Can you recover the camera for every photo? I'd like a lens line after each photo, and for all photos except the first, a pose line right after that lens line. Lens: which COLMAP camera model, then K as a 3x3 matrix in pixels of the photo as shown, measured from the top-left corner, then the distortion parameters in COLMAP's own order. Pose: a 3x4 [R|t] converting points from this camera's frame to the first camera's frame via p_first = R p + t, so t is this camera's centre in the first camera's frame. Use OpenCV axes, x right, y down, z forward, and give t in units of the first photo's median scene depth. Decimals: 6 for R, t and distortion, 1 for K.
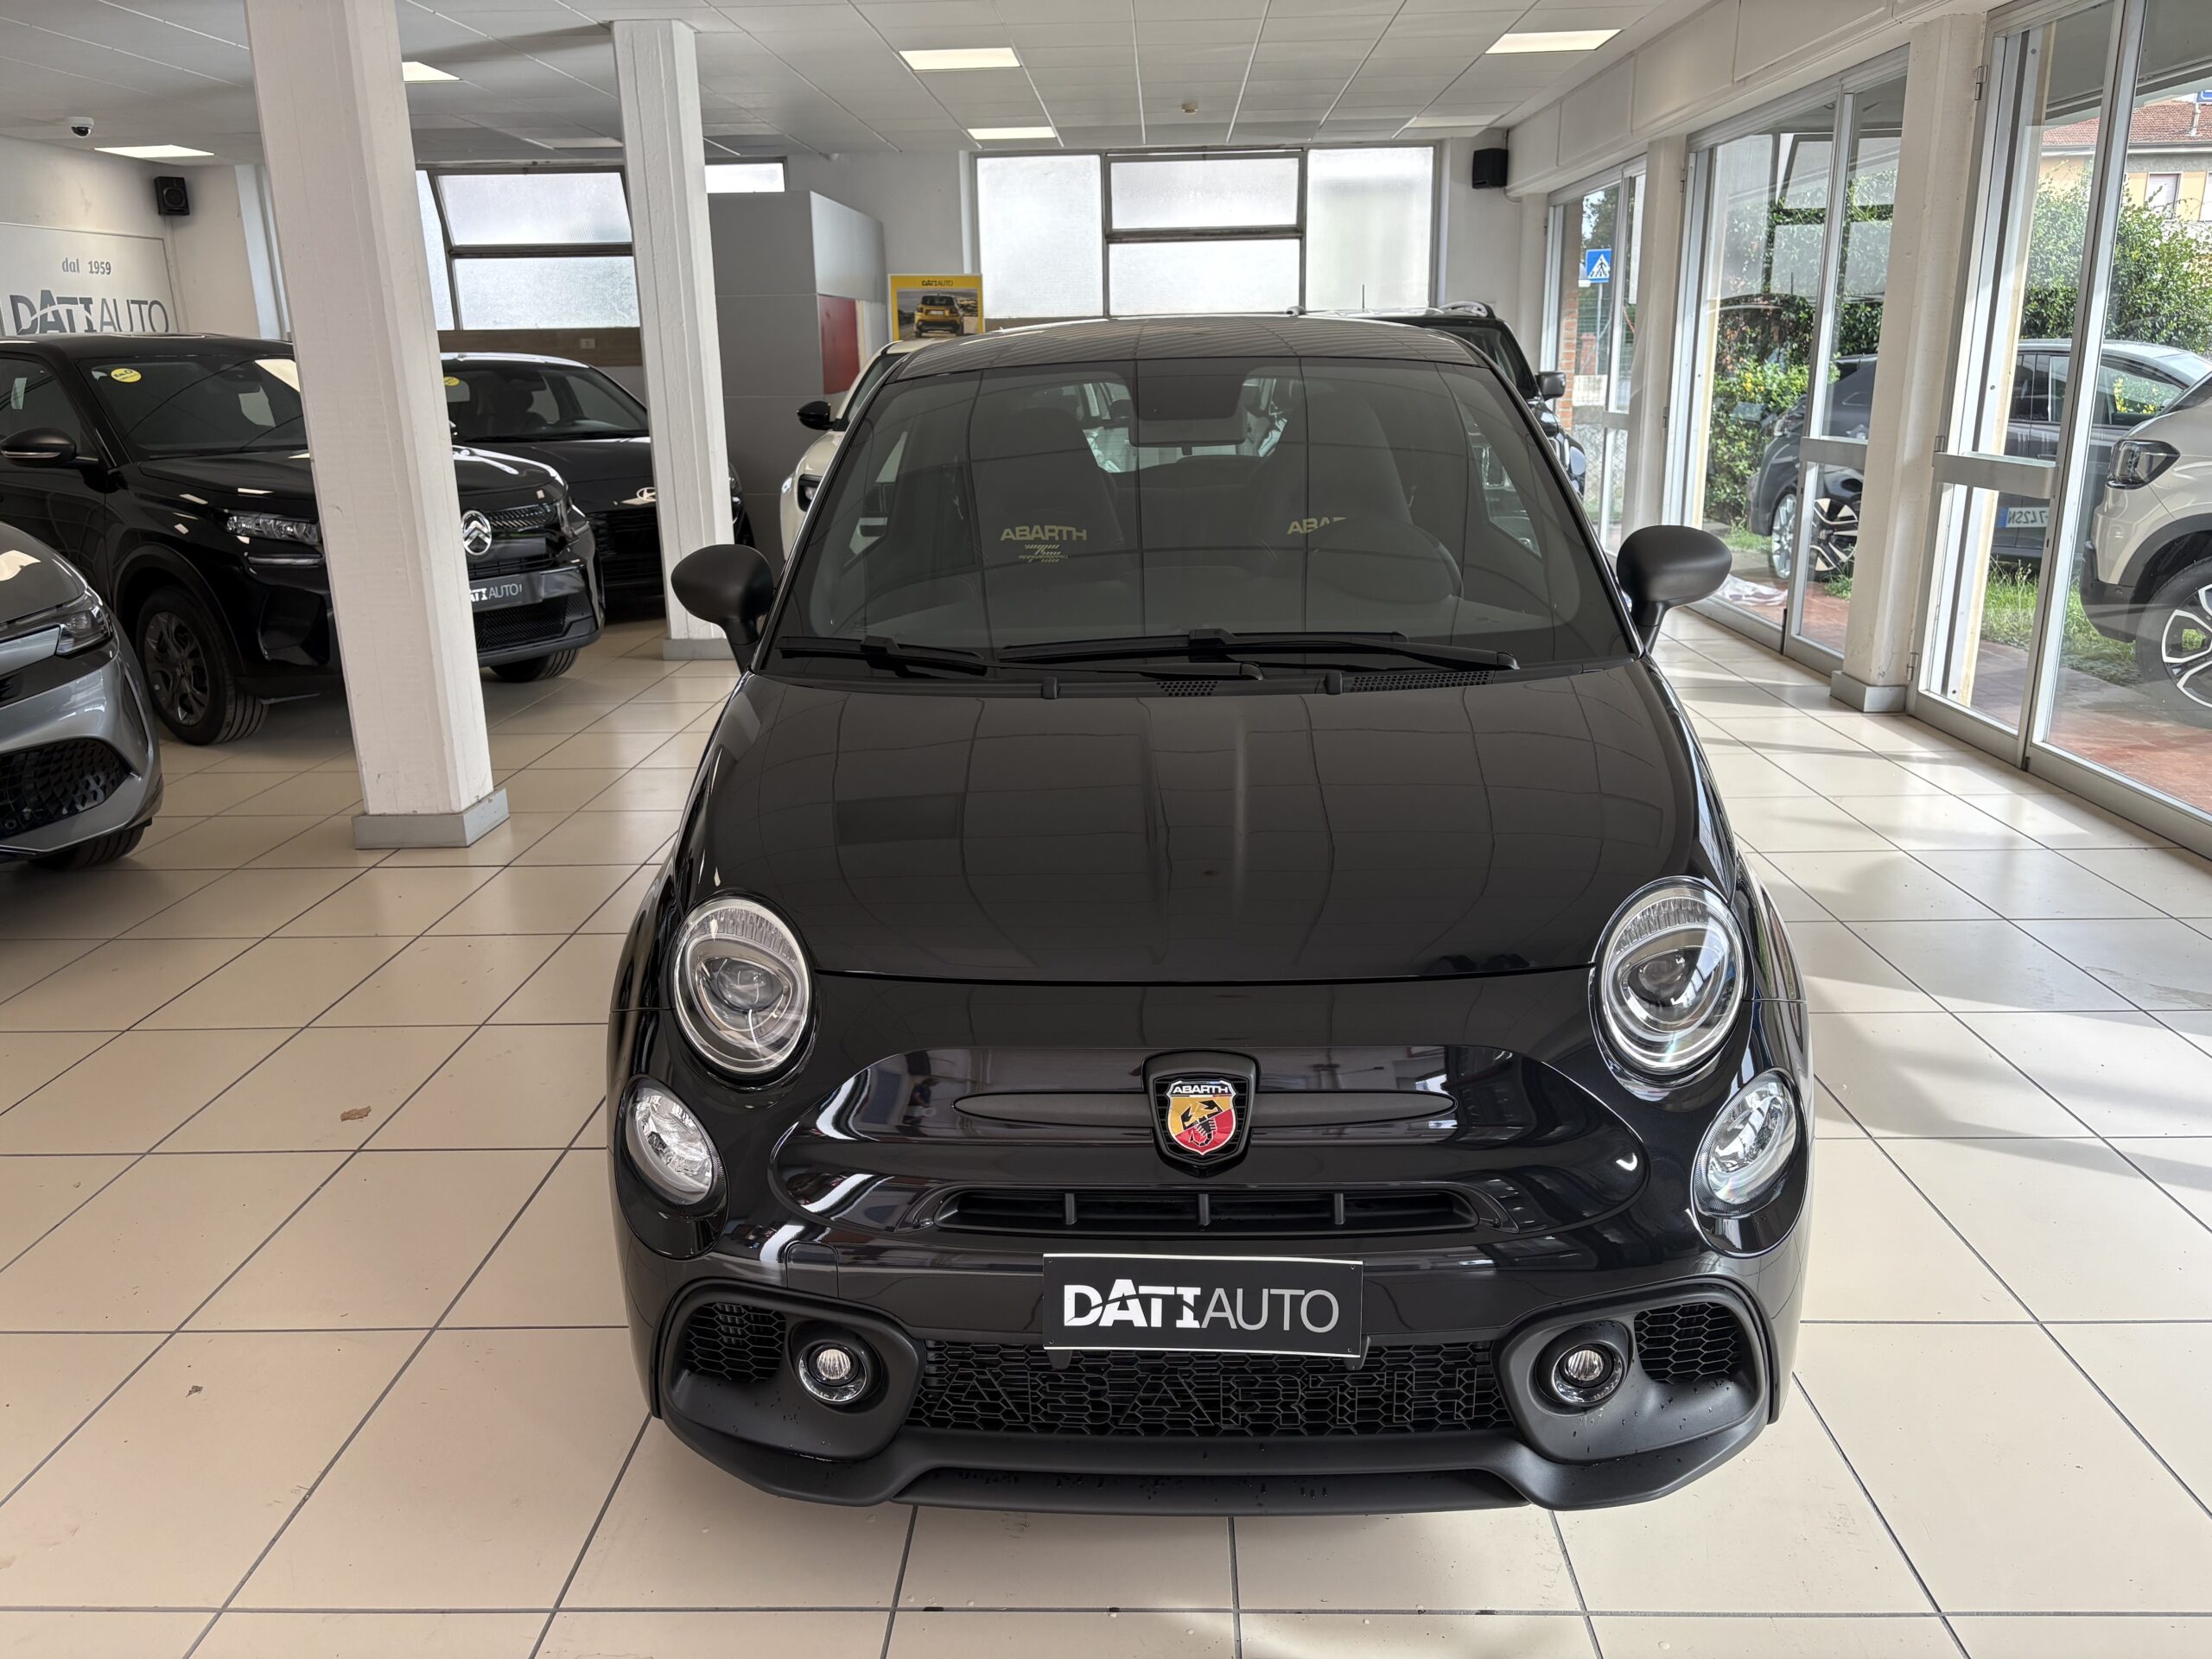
lens RADIAL K [[1643.1, 0, 1111.9], [0, 1643.1, 808.2], [0, 0, 1]] dist [0.042515, 0.002472]
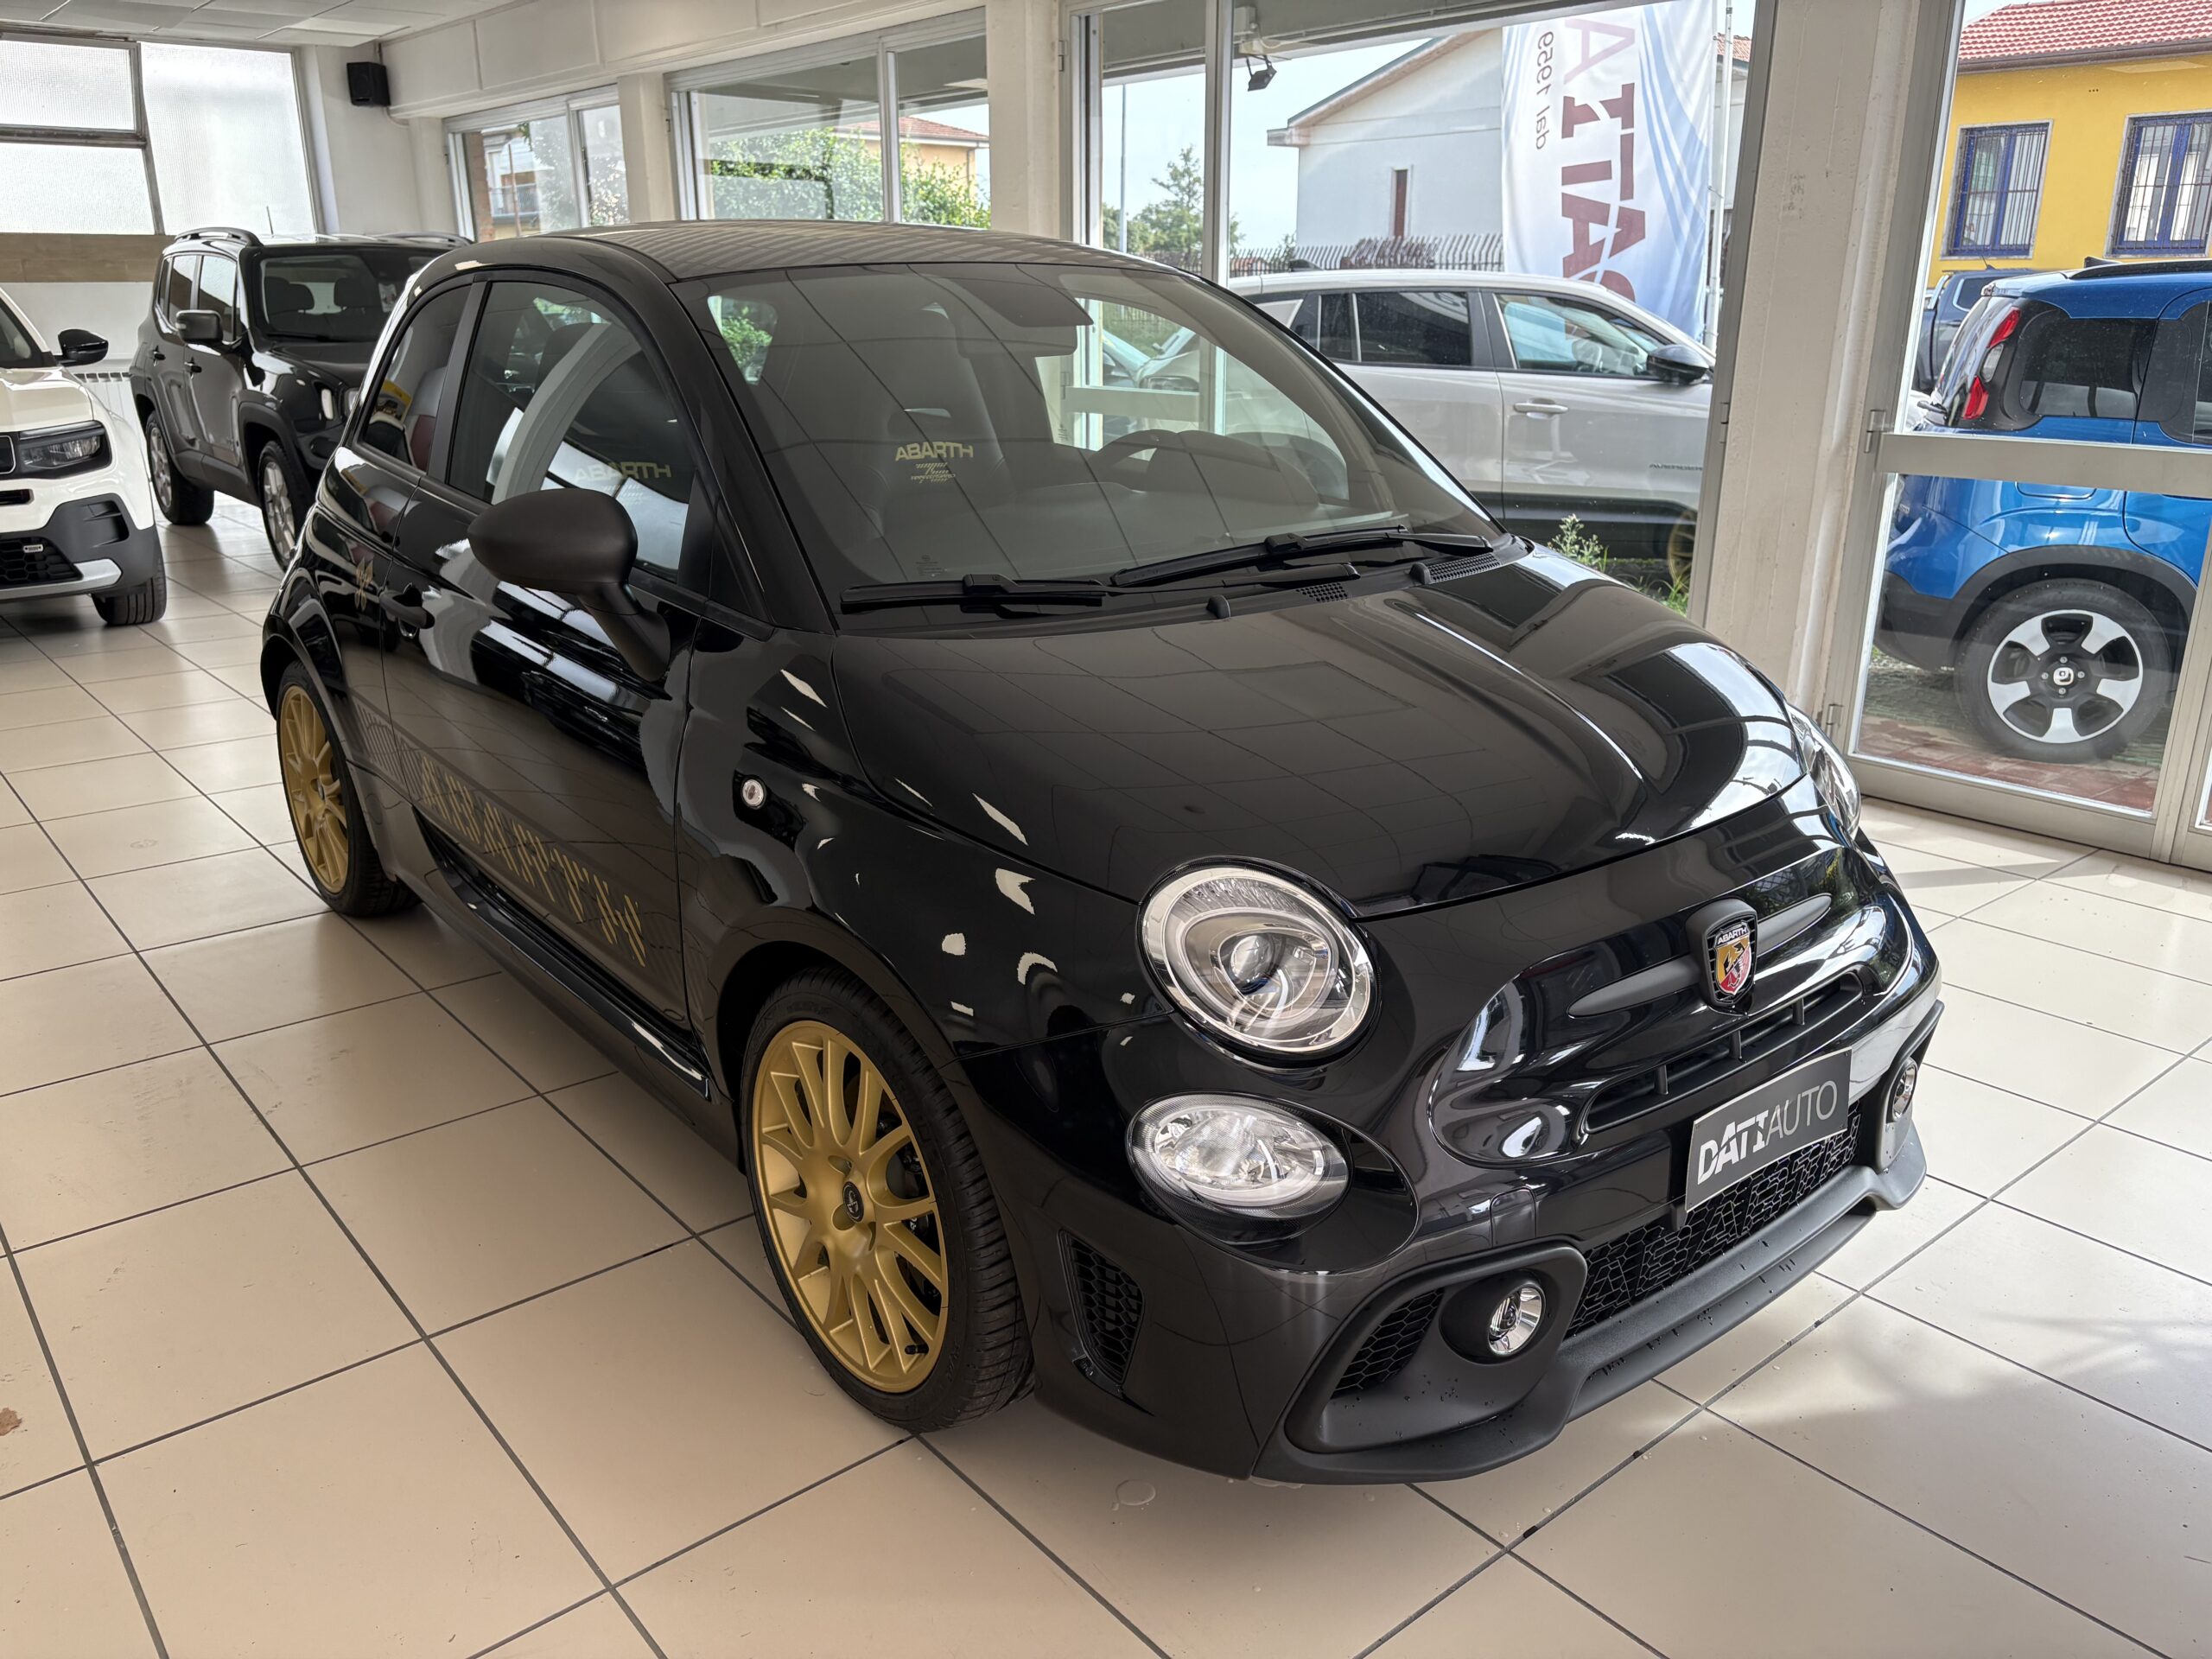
lens RADIAL K [[1671.8, 0, 1115.9], [0, 1671.8, 834.8], [0, 0, 1]] dist [0.040342, -0.062869]
pose [[0.752068, -0.180999, 0.633745, -0.166323], [0.158606, 0.982997, 0.092529, -0.009808], [-0.639717, 0.030928, 0.767988, 0.076024]]
